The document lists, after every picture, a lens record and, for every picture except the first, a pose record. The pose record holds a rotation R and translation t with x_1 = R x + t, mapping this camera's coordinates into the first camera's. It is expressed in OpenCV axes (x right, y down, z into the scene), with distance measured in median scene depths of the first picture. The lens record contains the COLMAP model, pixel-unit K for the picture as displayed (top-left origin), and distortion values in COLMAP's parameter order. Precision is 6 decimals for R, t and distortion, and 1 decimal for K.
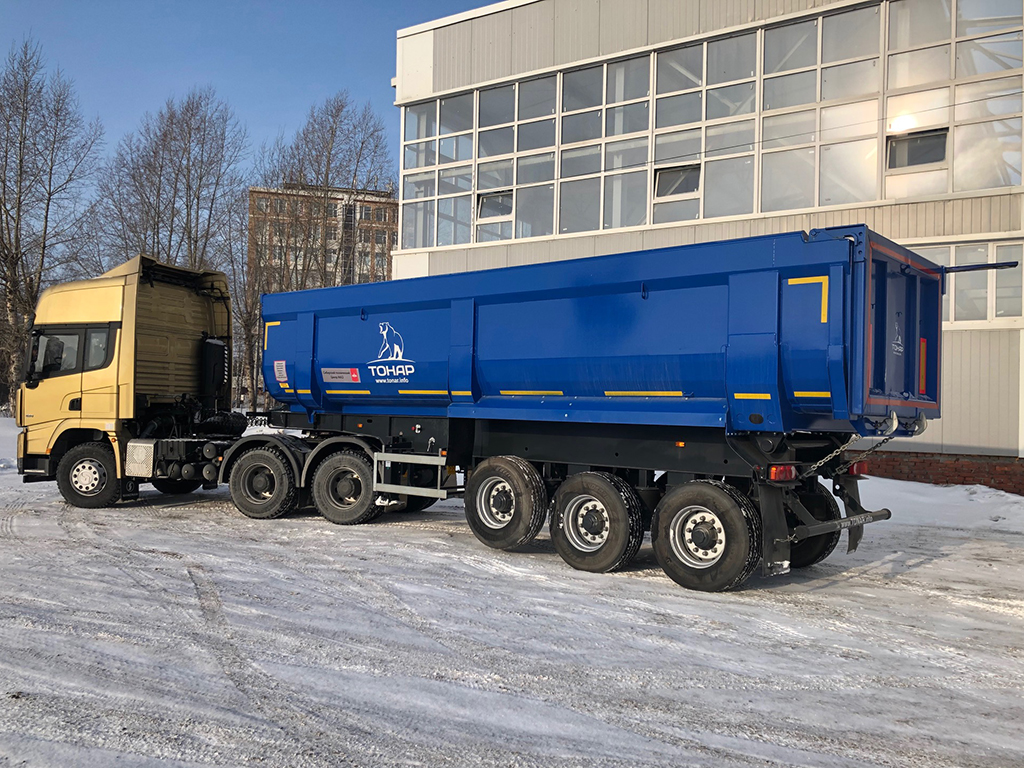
lens RADIAL K [[846.2, 0, 512.0], [0, 846.2, 384.0], [0, 0, 1]] dist [0.015770, 0.001530]
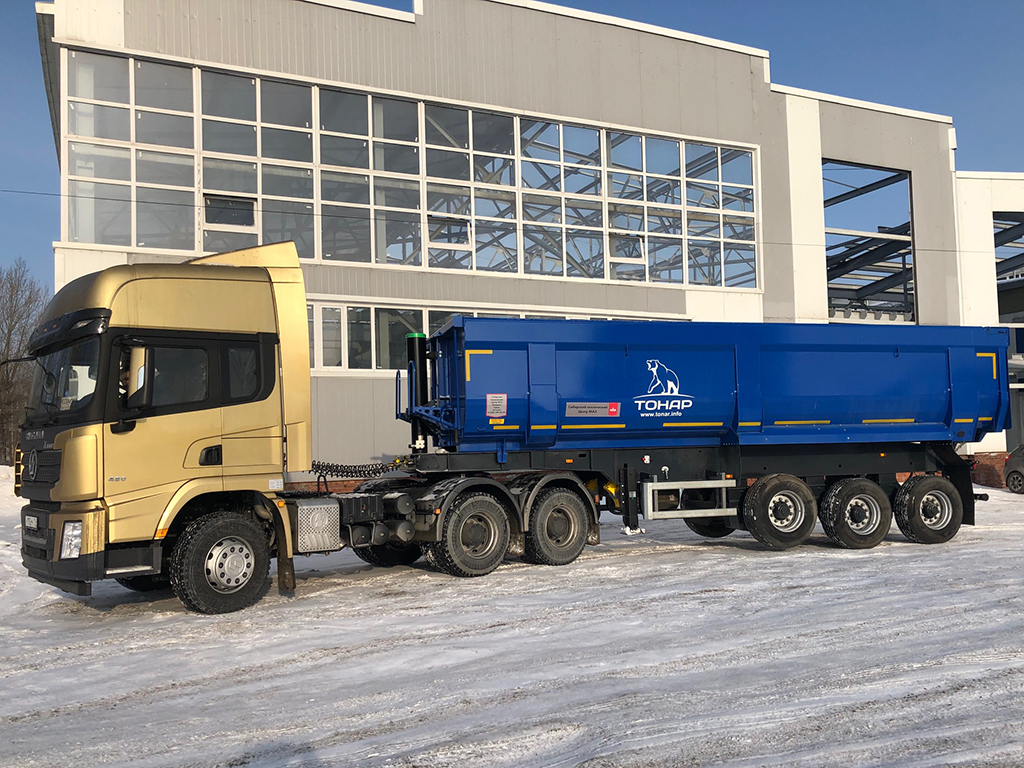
lens RADIAL K [[893.1, 0, 512.0], [0, 893.1, 384.0], [0, 0, 1]] dist [0.043703, -0.013683]
pose [[0.556415, 0.023052, 0.830585, -1.173118], [0.012252, 0.999279, -0.035941, -0.003914], [-0.830814, 0.030175, 0.555731, 0.518755]]
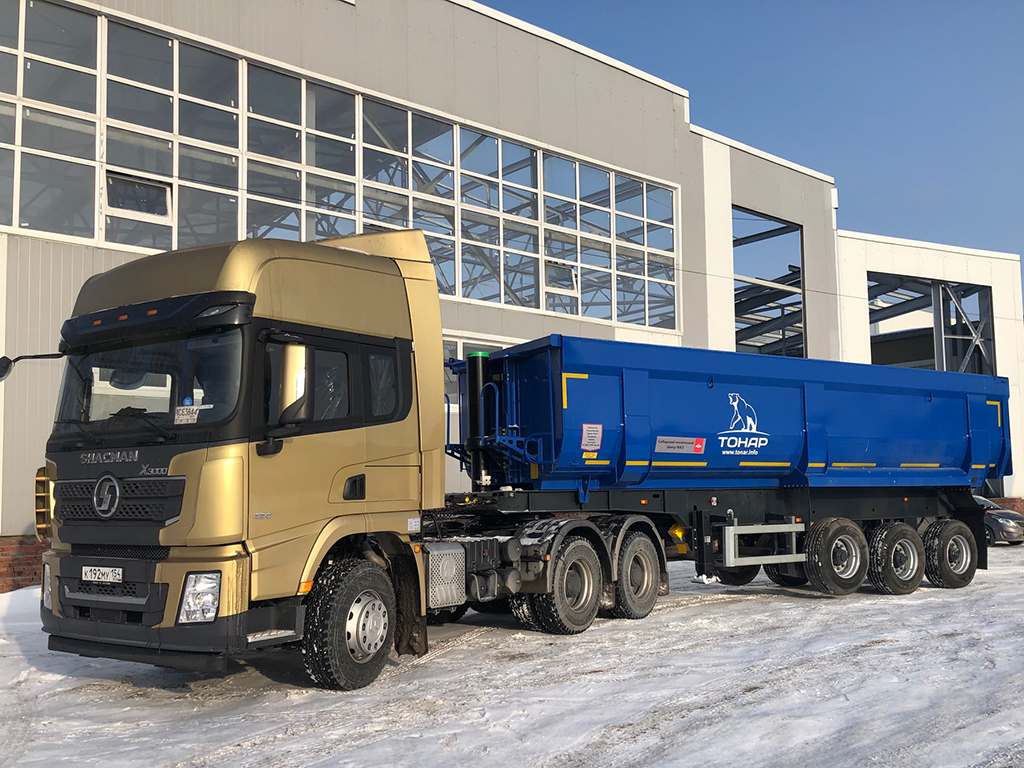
lens RADIAL K [[936.9, 0, 522.0], [0, 936.9, 402.9], [0, 0, 1]] dist [0.069746, -0.073642]
pose [[0.307620, 0.062151, 0.949477, -1.258430], [-0.008765, 0.998007, -0.062488, 0.009178], [-0.951469, 0.010901, 0.307552, 0.890652]]
